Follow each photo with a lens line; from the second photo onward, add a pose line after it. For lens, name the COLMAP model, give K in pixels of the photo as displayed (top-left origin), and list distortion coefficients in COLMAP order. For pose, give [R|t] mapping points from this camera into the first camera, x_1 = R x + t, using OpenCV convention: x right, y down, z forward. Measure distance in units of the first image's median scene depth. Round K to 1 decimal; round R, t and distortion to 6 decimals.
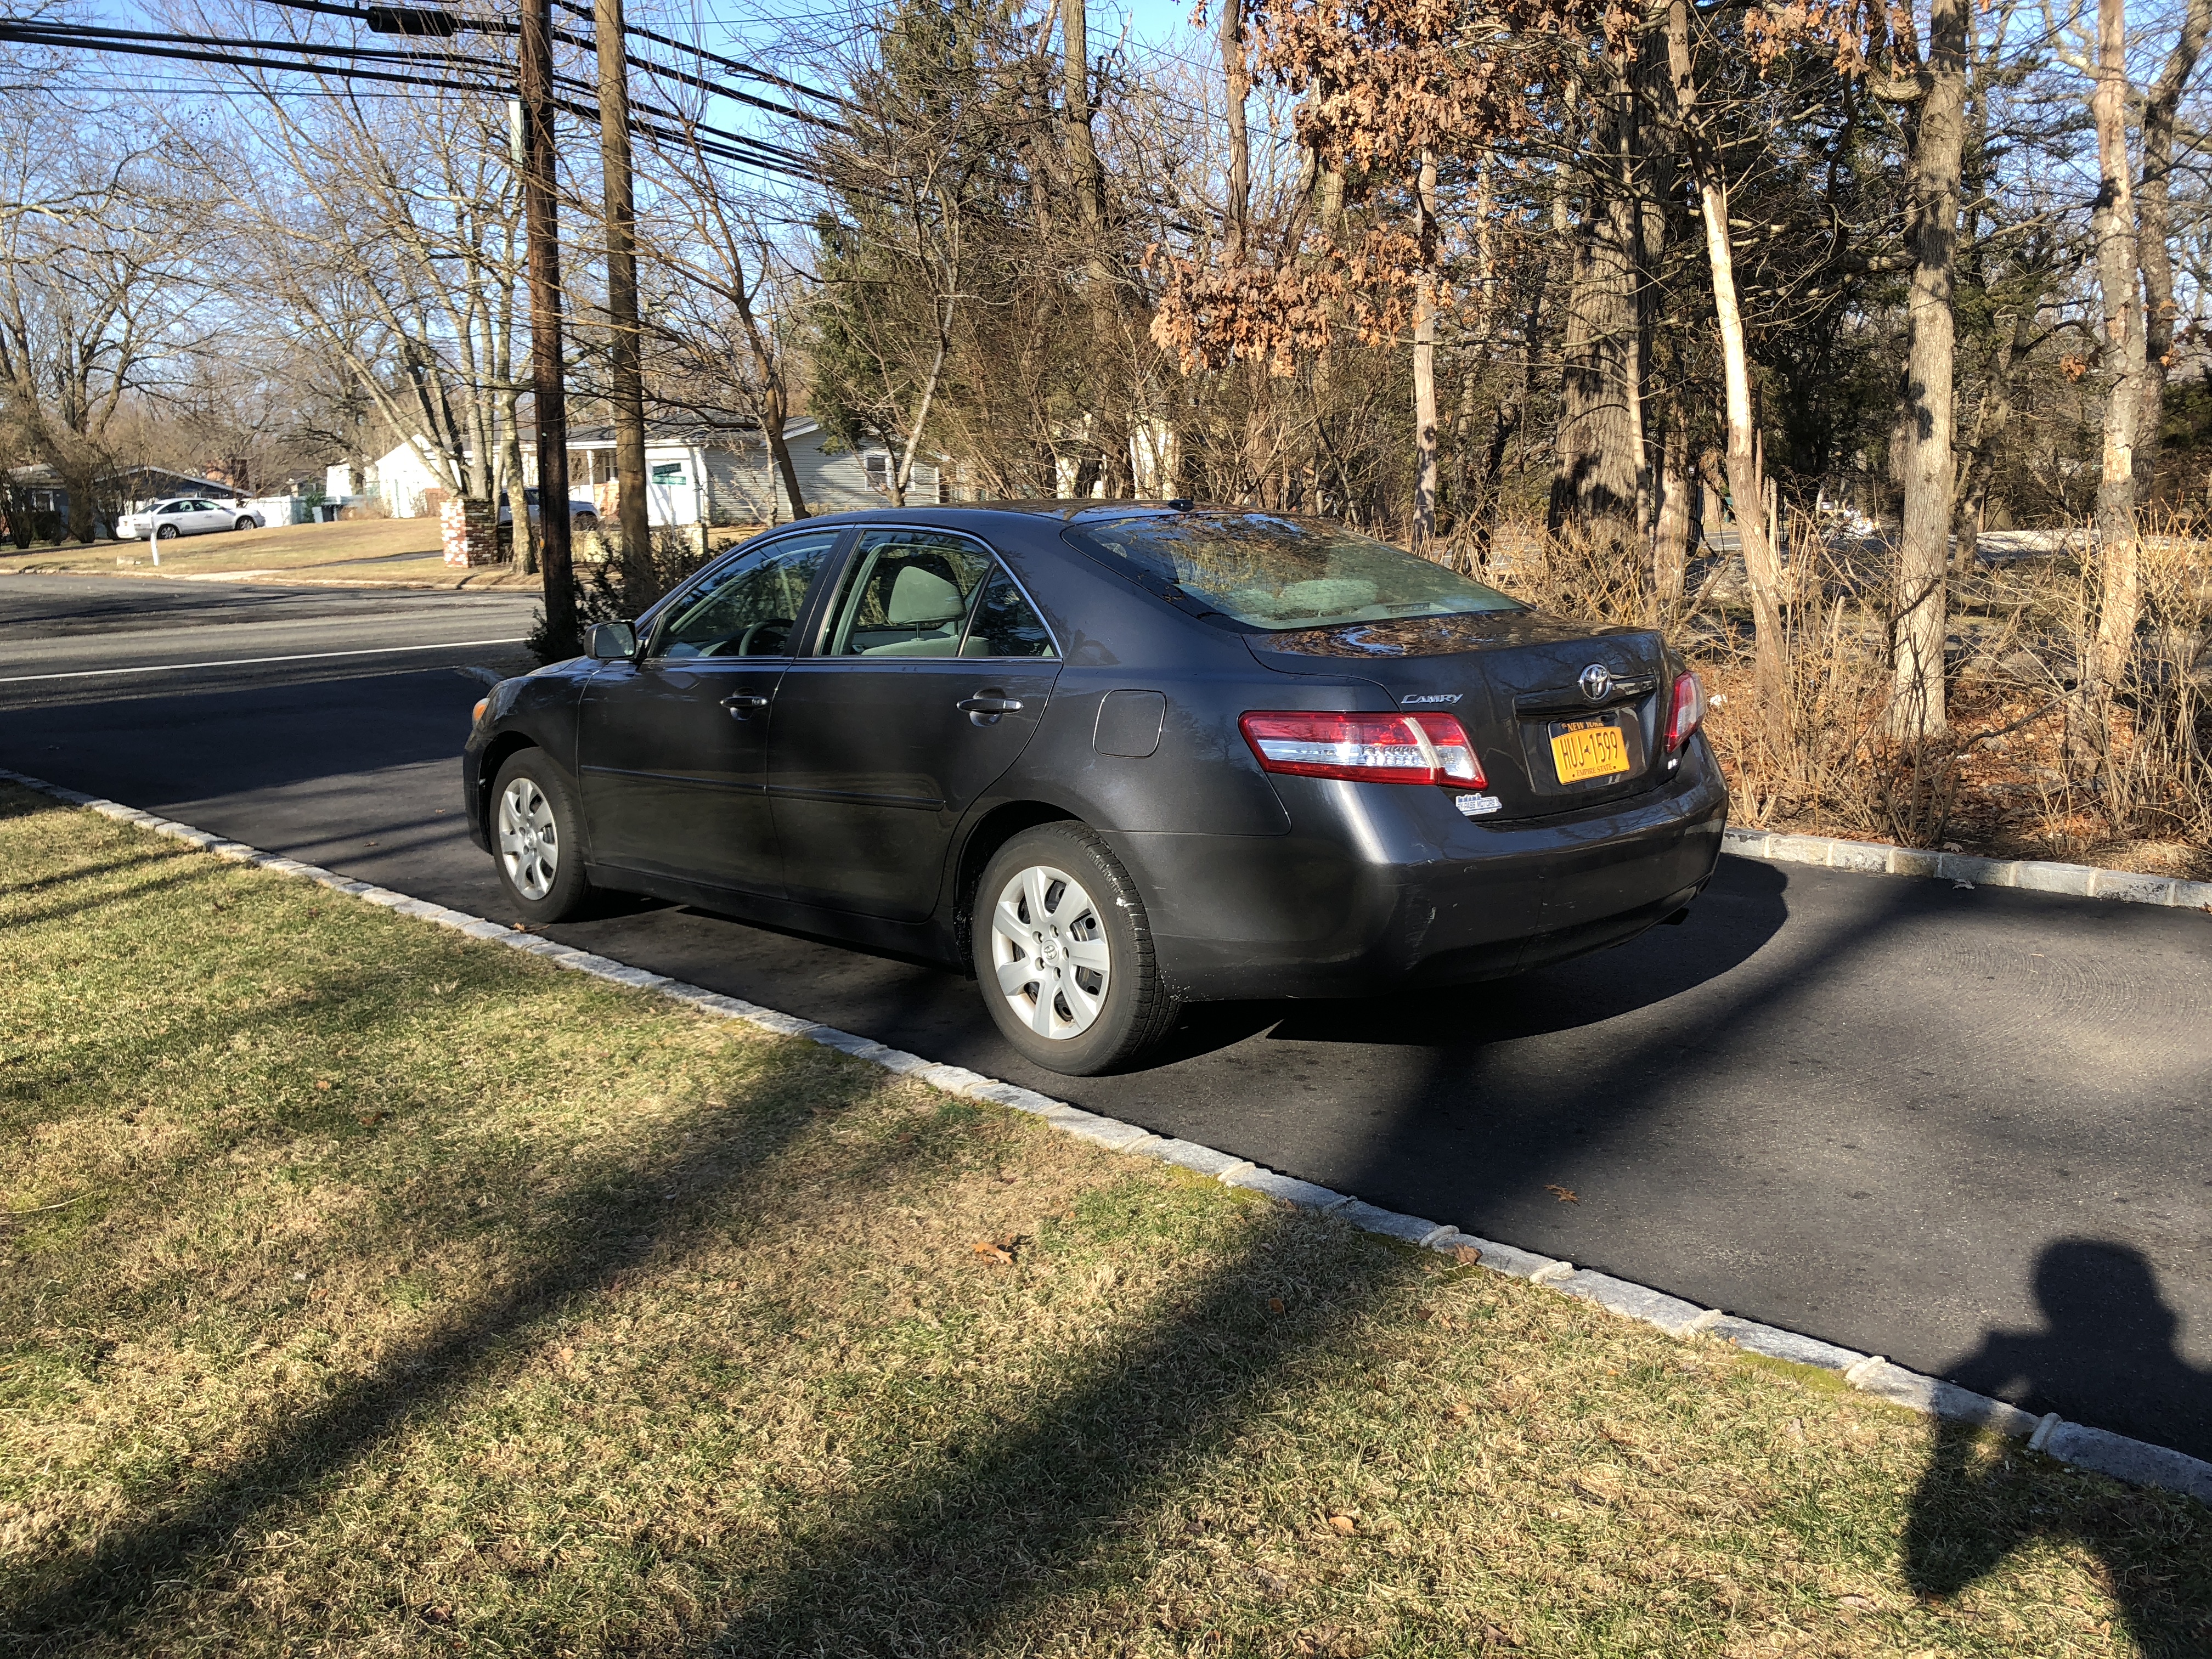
lens RADIAL K [[1783.1, 0, 1083.3], [0, 1783.1, 833.1], [0, 0, 1]] dist [0.014958, -0.005307]
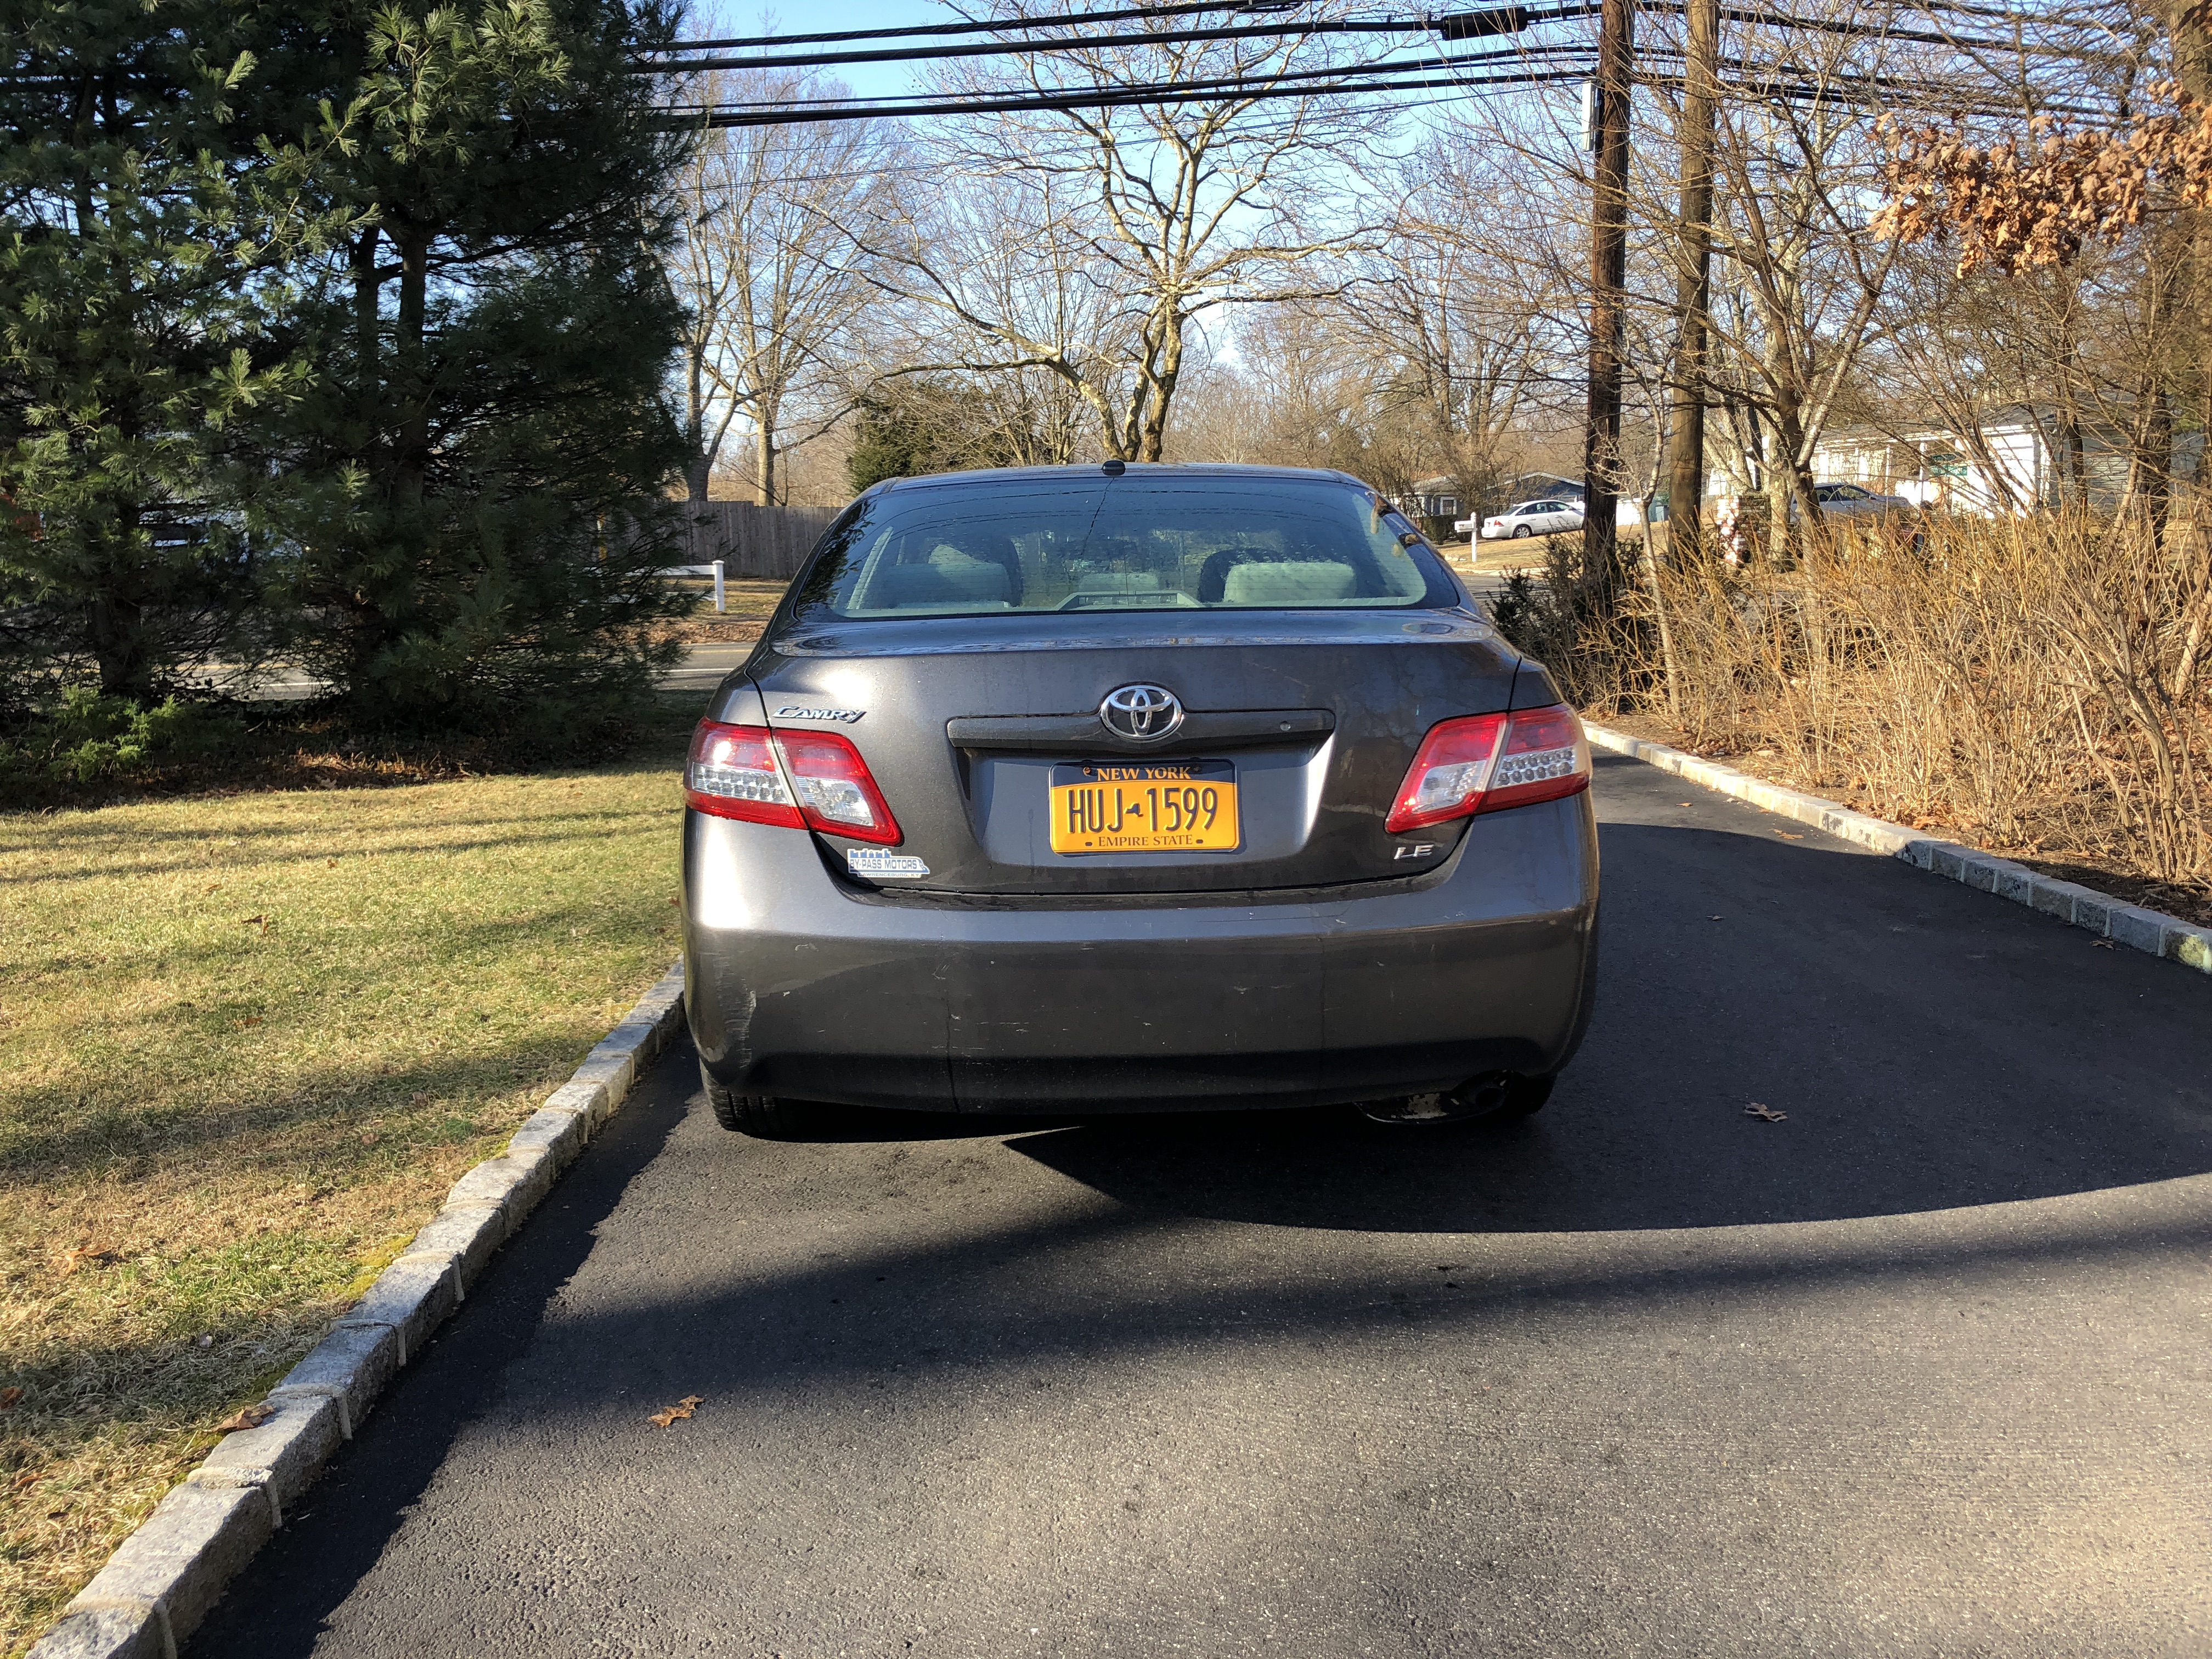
lens RADIAL K [[1783.1, 0, 1083.3], [0, 1783.1, 833.1], [0, 0, 1]] dist [0.014958, -0.005307]
pose [[0.747438, 0.108593, -0.655396, 0.159930], [-0.108400, 0.993263, 0.040951, -0.014226], [0.655428, 0.040437, 0.754174, 0.101865]]
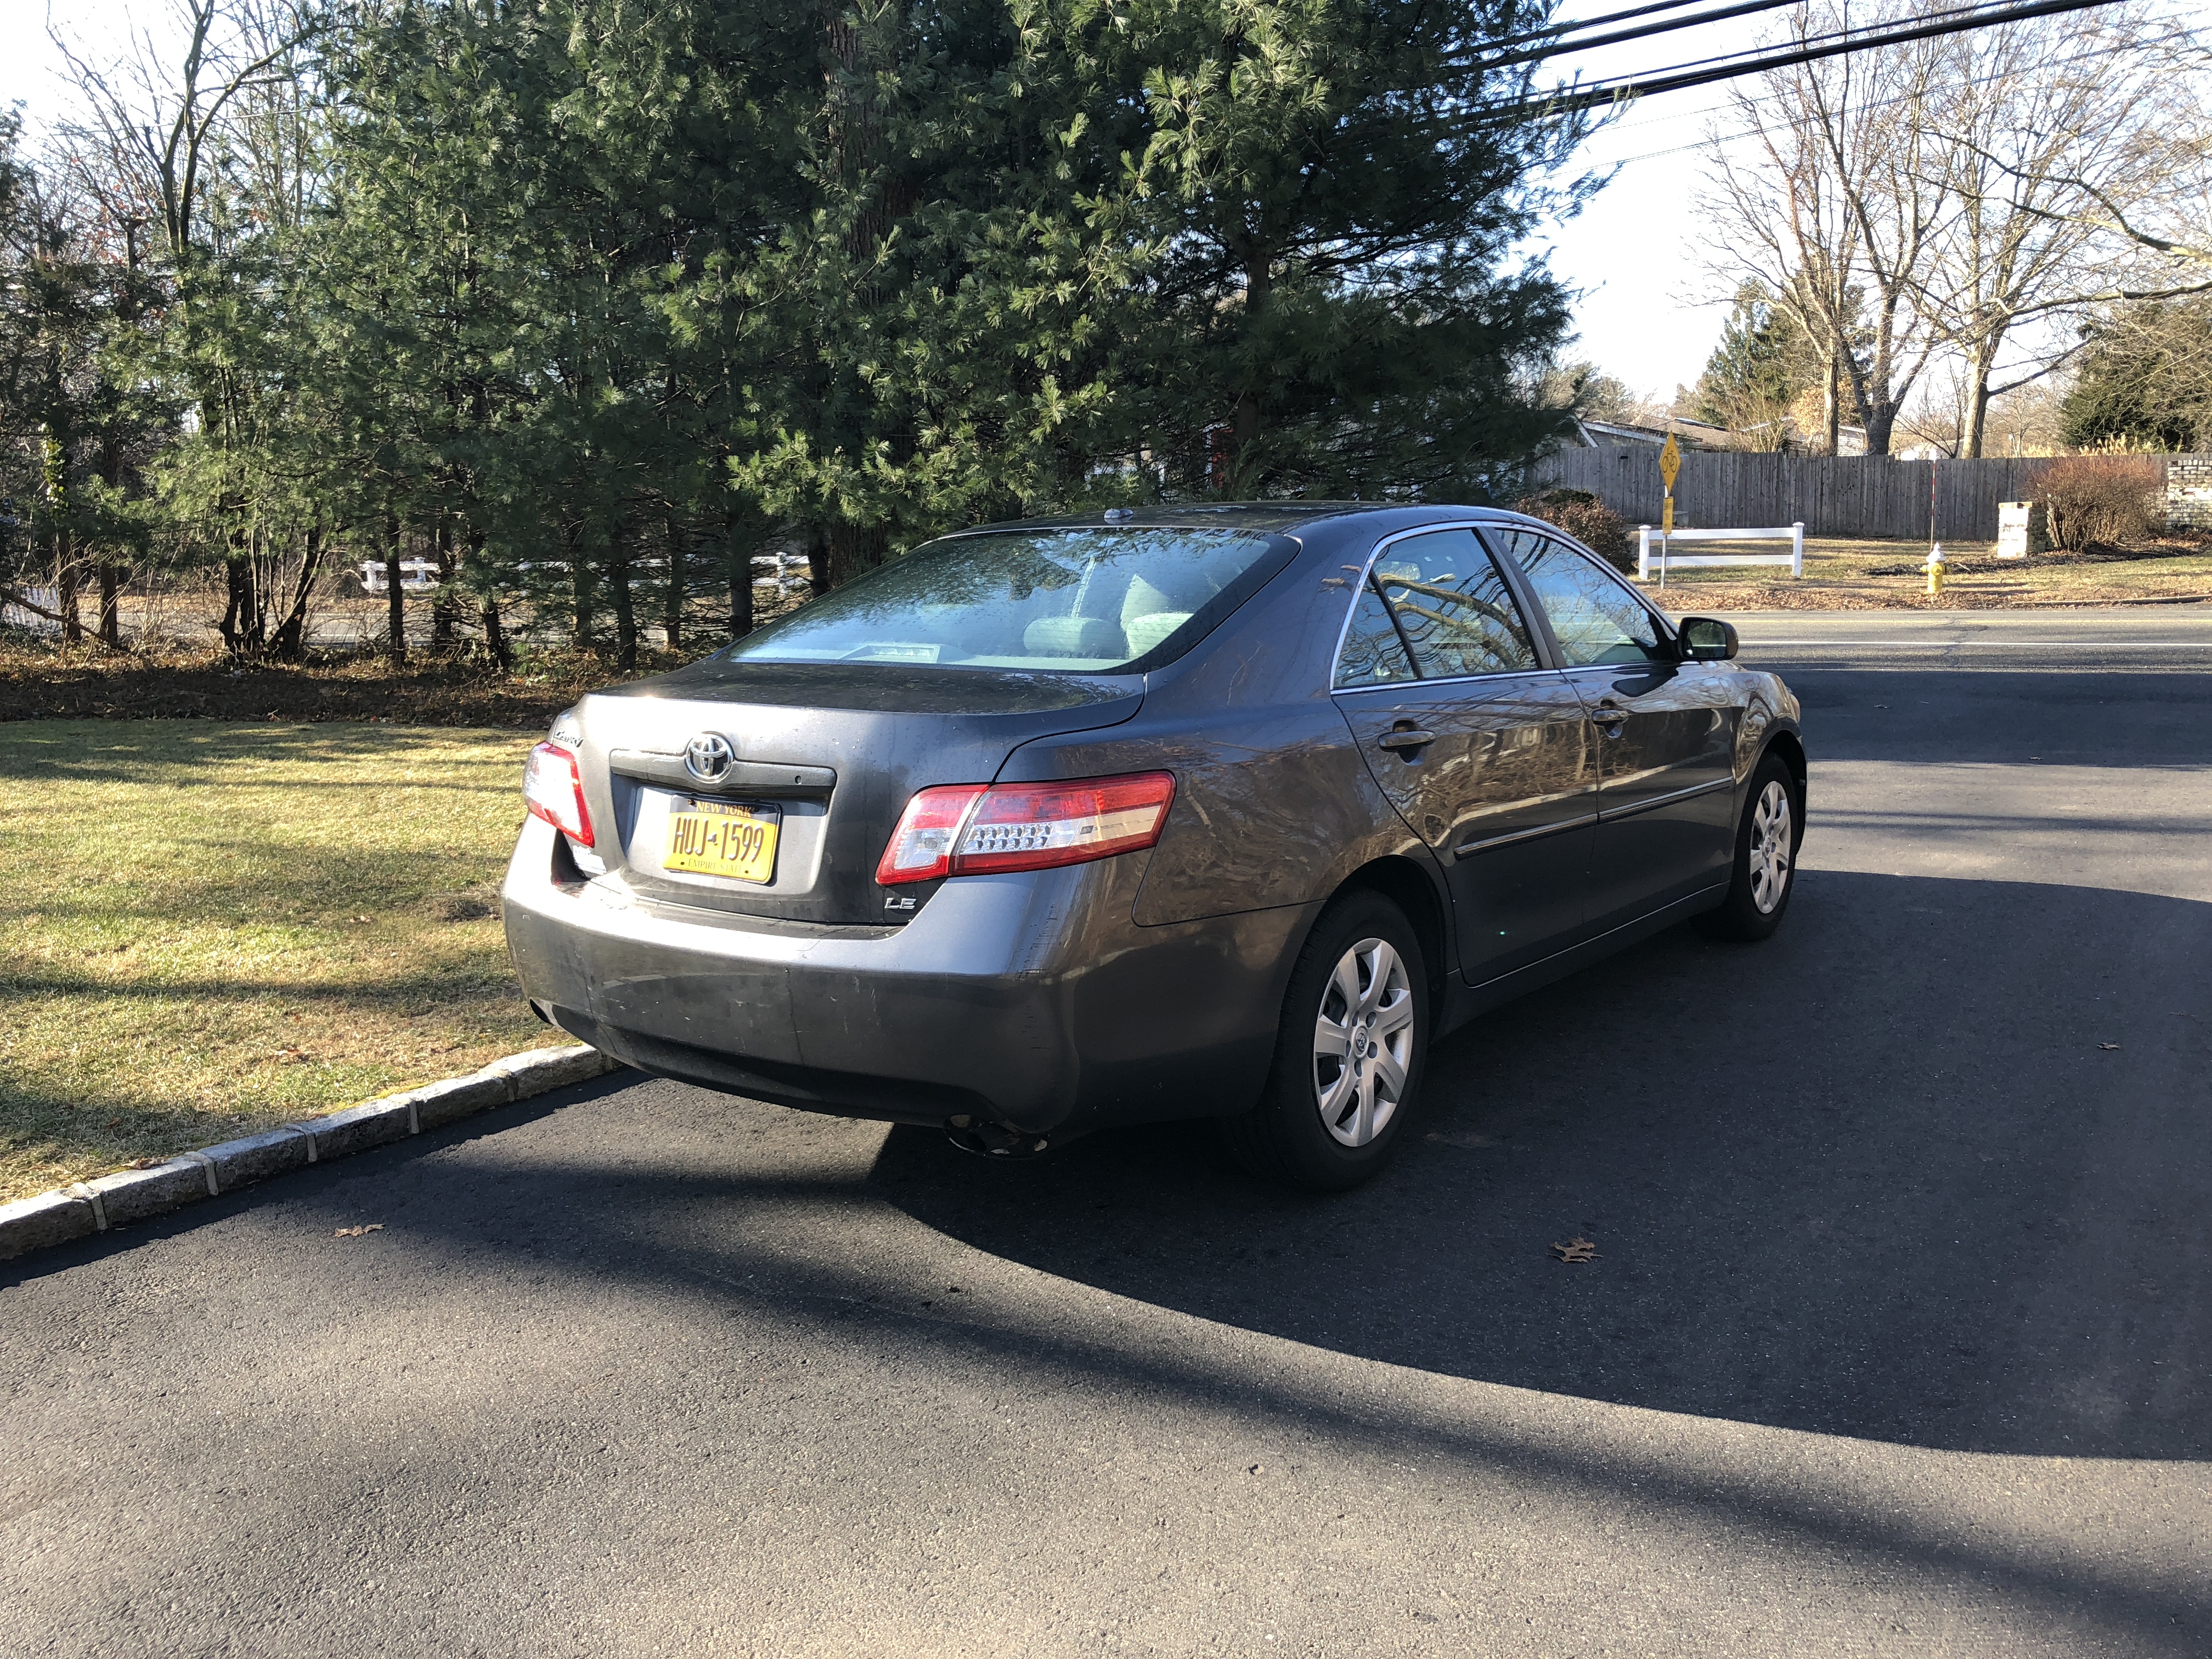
lens RADIAL K [[1783.1, 0, 1083.3], [0, 1783.1, 833.1], [0, 0, 1]] dist [0.014958, -0.005307]
pose [[0.190714, 0.177944, -0.965383, 0.239631], [-0.147011, 0.977520, 0.151139, -0.041954], [0.970575, 0.113098, 0.212586, 0.209219]]
